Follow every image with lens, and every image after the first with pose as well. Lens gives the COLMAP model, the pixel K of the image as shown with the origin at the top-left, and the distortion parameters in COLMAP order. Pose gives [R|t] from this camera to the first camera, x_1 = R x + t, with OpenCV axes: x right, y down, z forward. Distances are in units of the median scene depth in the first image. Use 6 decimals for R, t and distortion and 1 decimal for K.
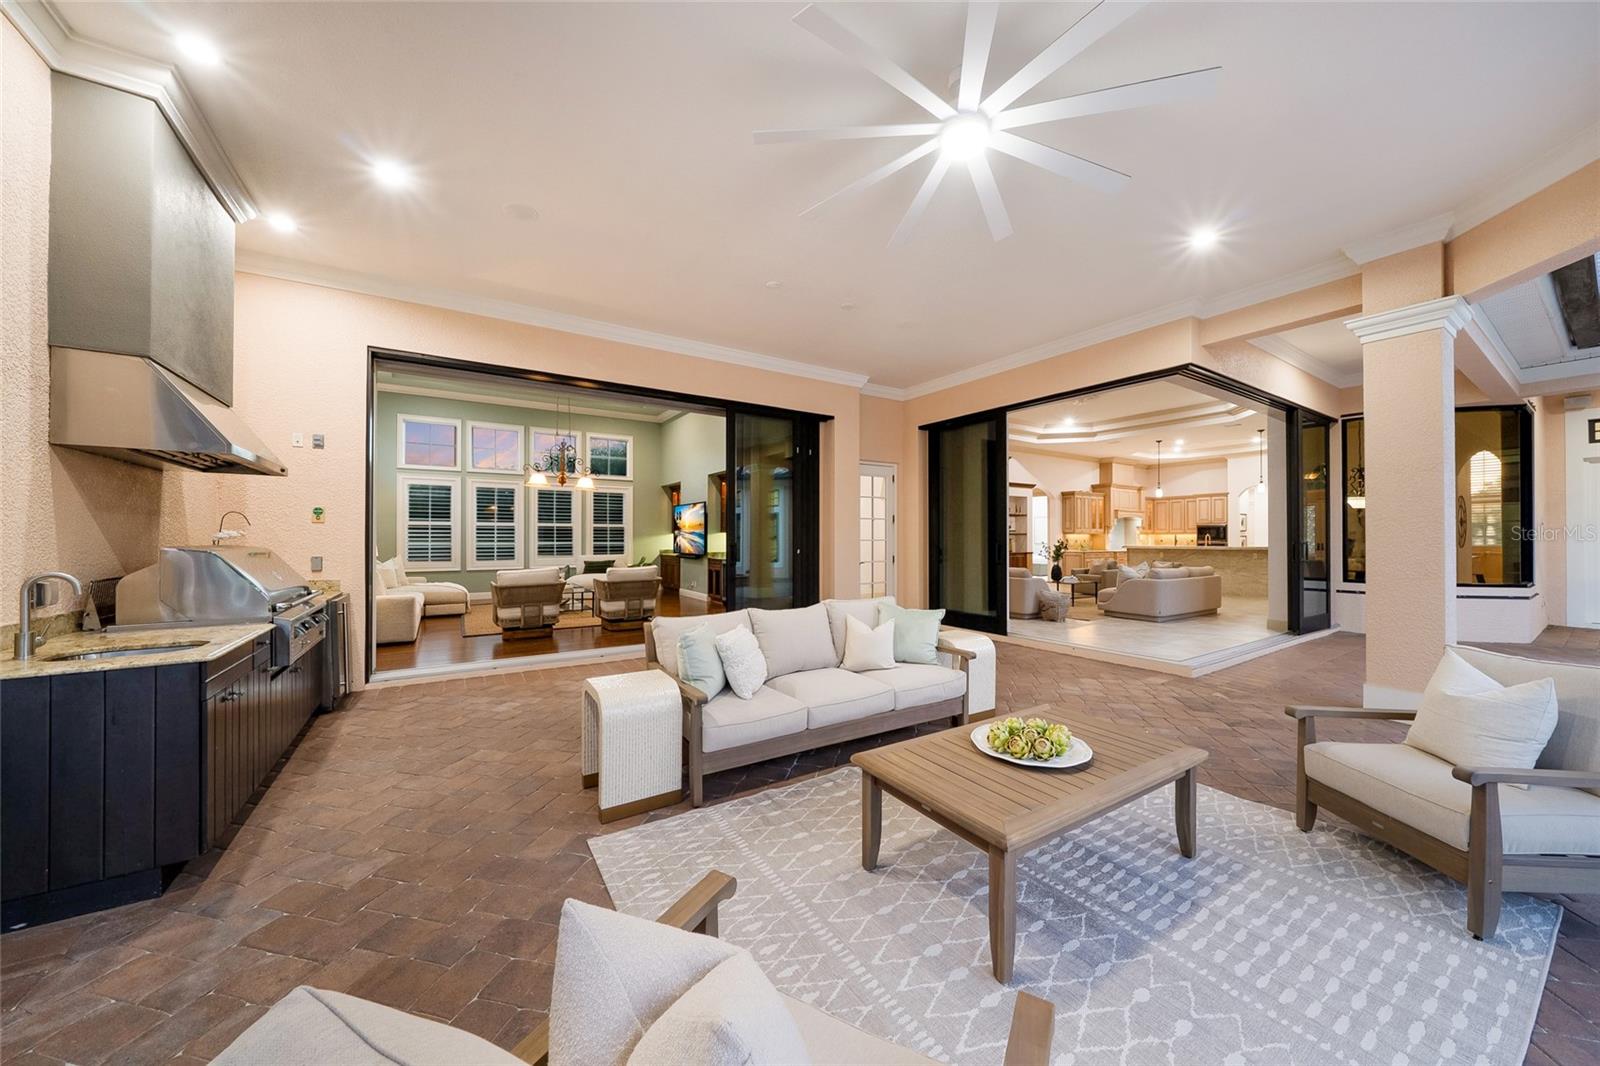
lens RADIAL K [[548.2, 0, 800.0], [0, 548.2, 533.0], [0, 0, 1]] dist [-0.001952, -0.000023]
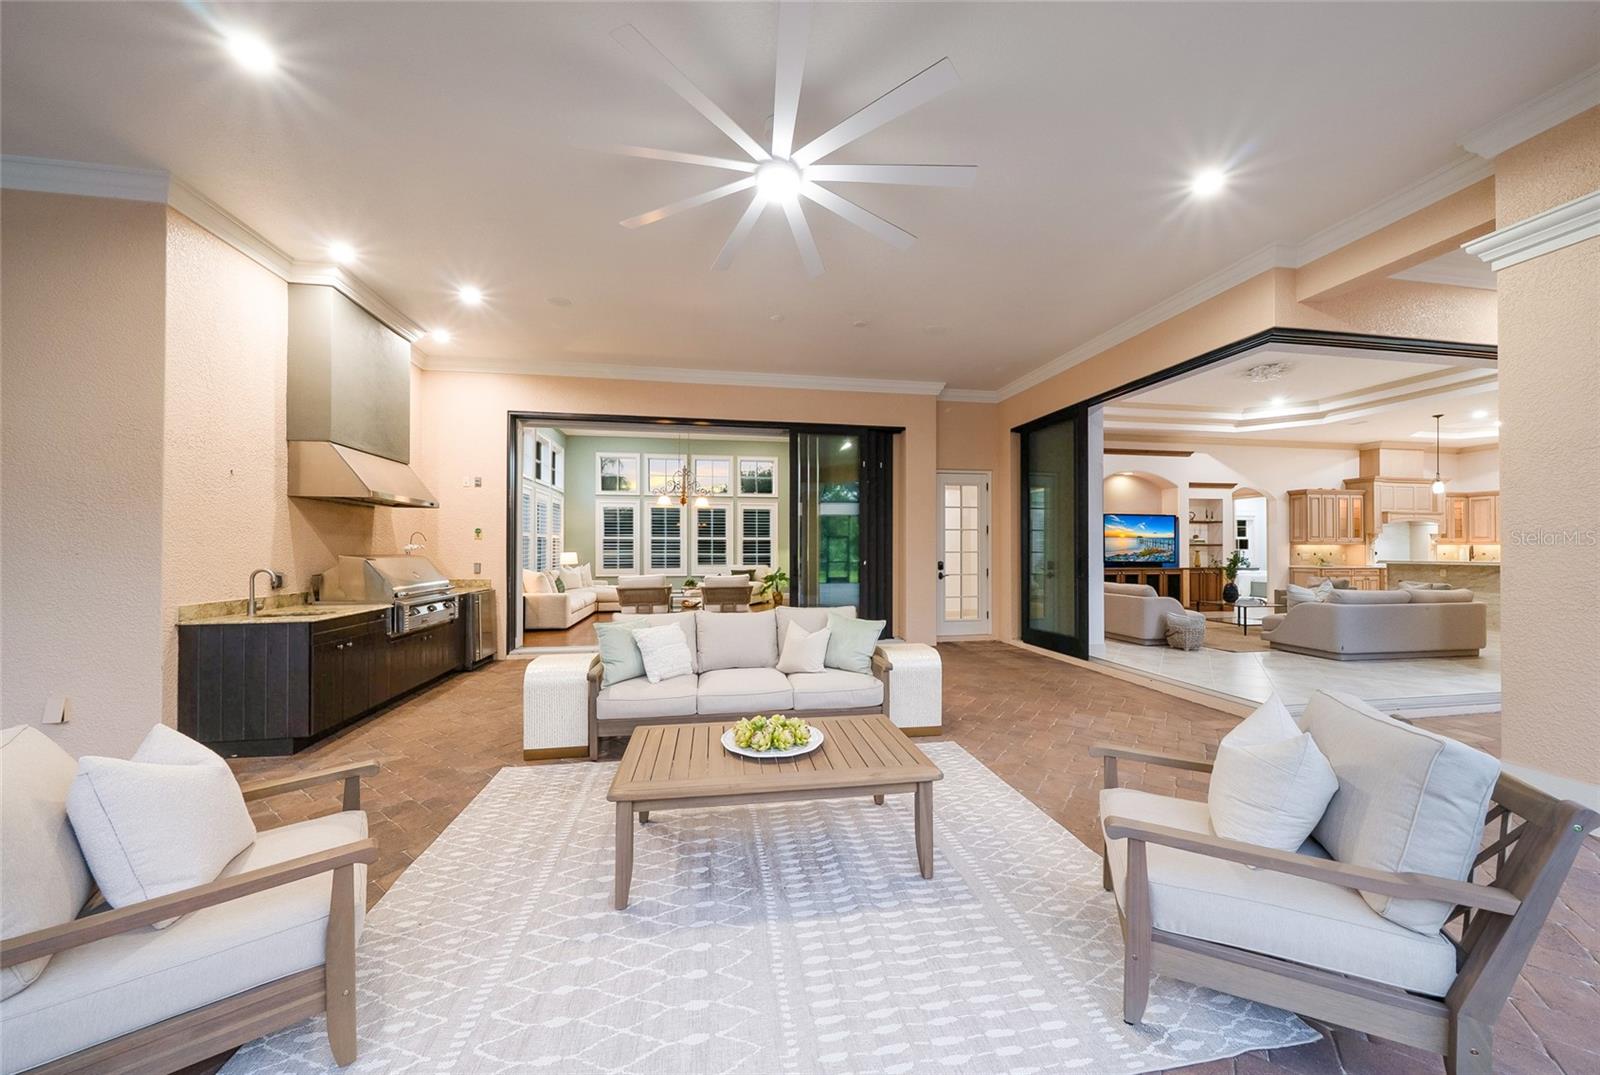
lens RADIAL K [[550.8, 0, 798.6], [0, 550.8, 545.5], [0, 0, 1]] dist [-0.000127, -0.000047]
pose [[0.920830, -0.002992, -0.389954, 0.272870], [0.003522, 0.999994, 0.000645, 0.000007], [0.389949, -0.001968, 0.920834, 0.002876]]
